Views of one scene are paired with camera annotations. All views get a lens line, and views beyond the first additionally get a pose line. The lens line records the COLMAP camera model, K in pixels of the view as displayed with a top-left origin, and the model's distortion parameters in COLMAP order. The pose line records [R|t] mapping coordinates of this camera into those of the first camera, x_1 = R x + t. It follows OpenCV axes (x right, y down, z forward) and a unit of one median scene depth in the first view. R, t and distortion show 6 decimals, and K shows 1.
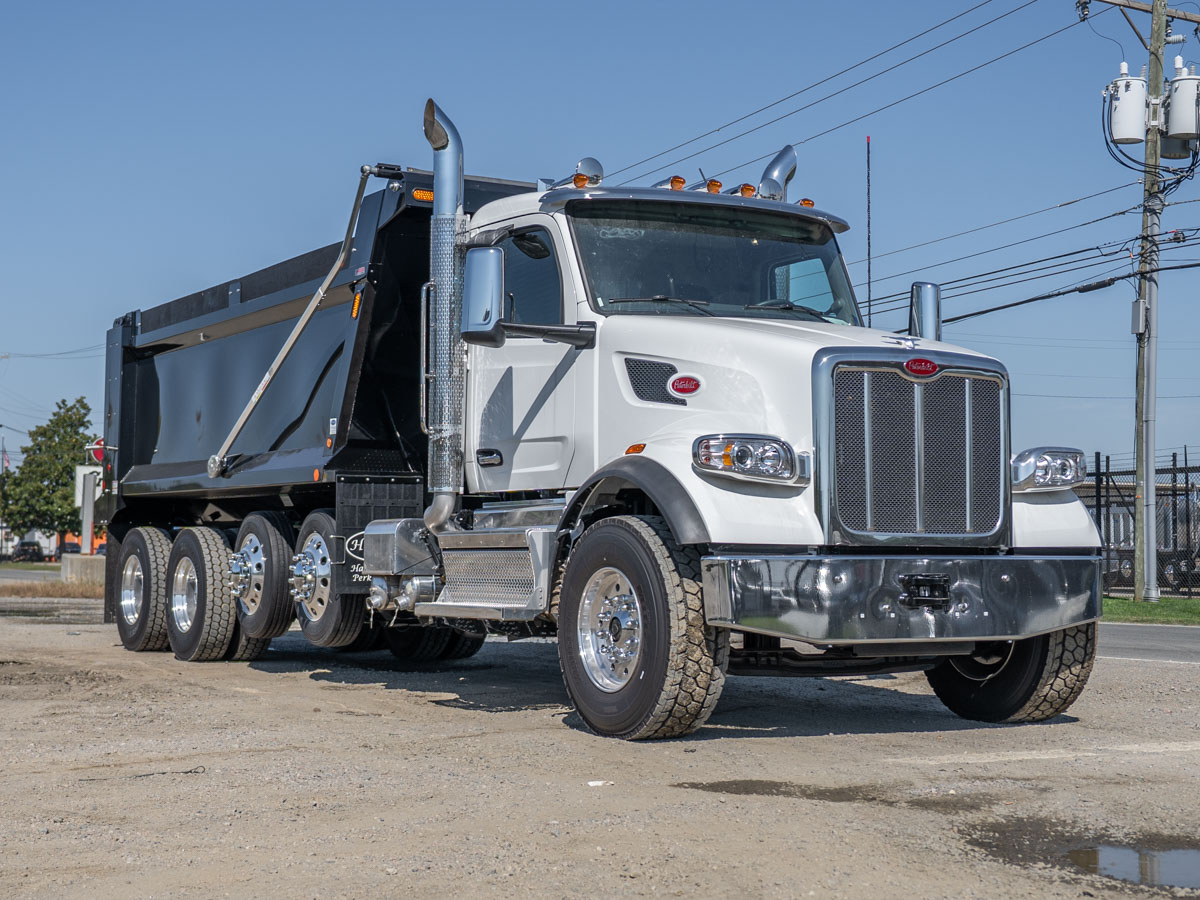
lens RADIAL K [[1882.7, 0, 600.0], [0, 1882.7, 450.0], [0, 0, 1]] dist [-0.005625, -0.022316]
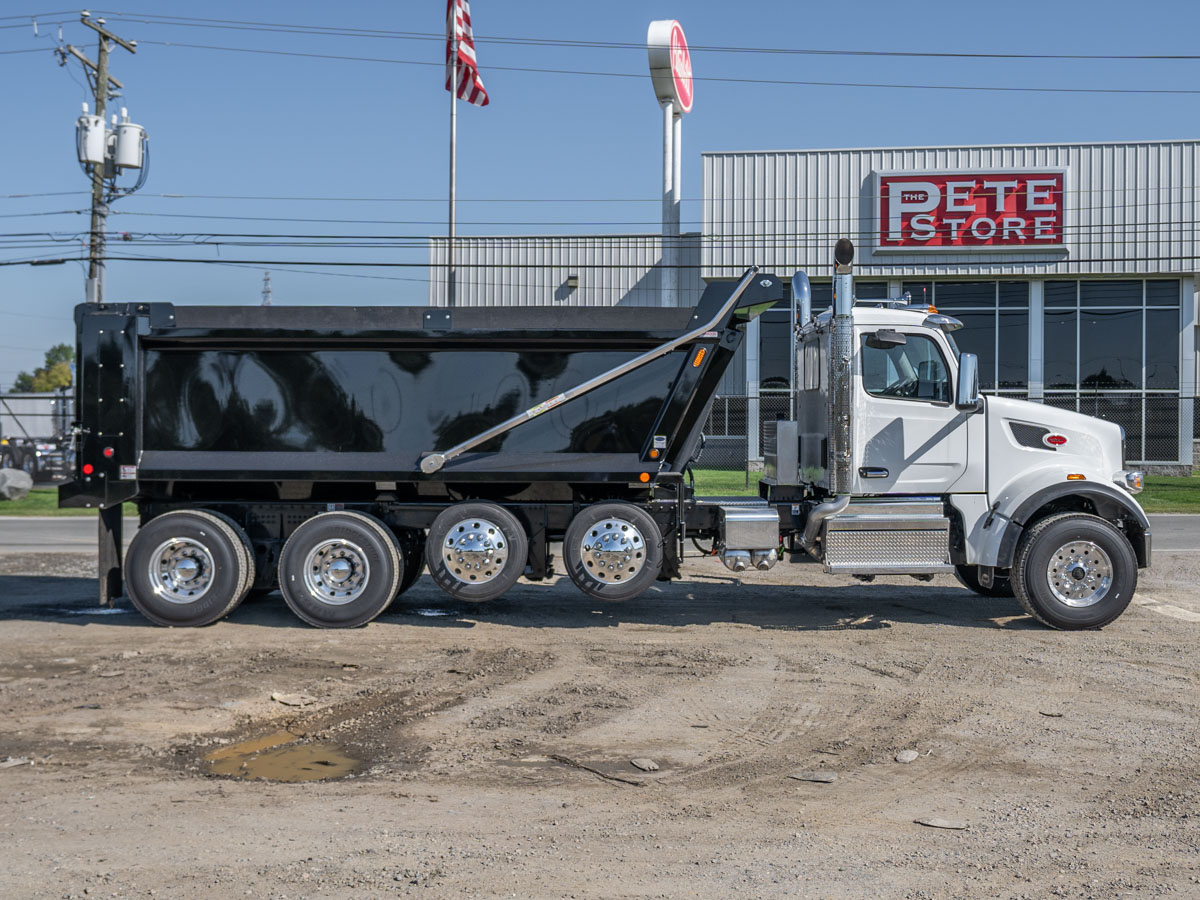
lens RADIAL K [[1255.7, 0, 600.0], [0, 1255.7, 450.0], [0, 0, 1]] dist [-0.021822, -0.020545]
pose [[0.477991, -0.024114, 0.878034, -0.351820], [-0.046881, 0.997498, 0.052916, -0.019241], [-0.877113, -0.066457, 0.475664, 0.221157]]
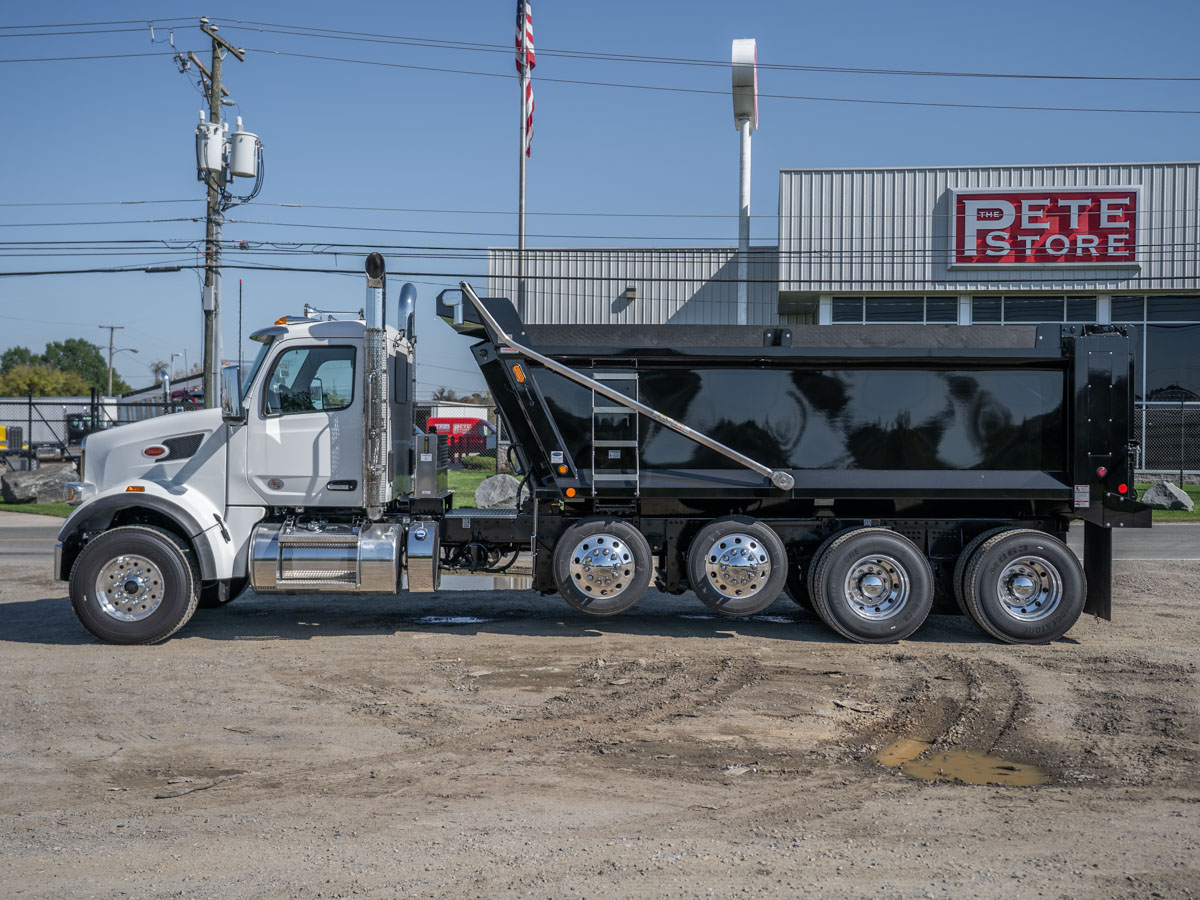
lens RADIAL K [[1258.6, 0, 603.1], [0, 1258.6, 405.1], [0, 0, 1]] dist [-0.003194, 0.126445]
pose [[0.441379, 0.018359, 0.897133, -0.414936], [-0.052199, 0.998623, 0.005245, -0.012688], [-0.895801, -0.049144, 0.441730, 0.328911]]
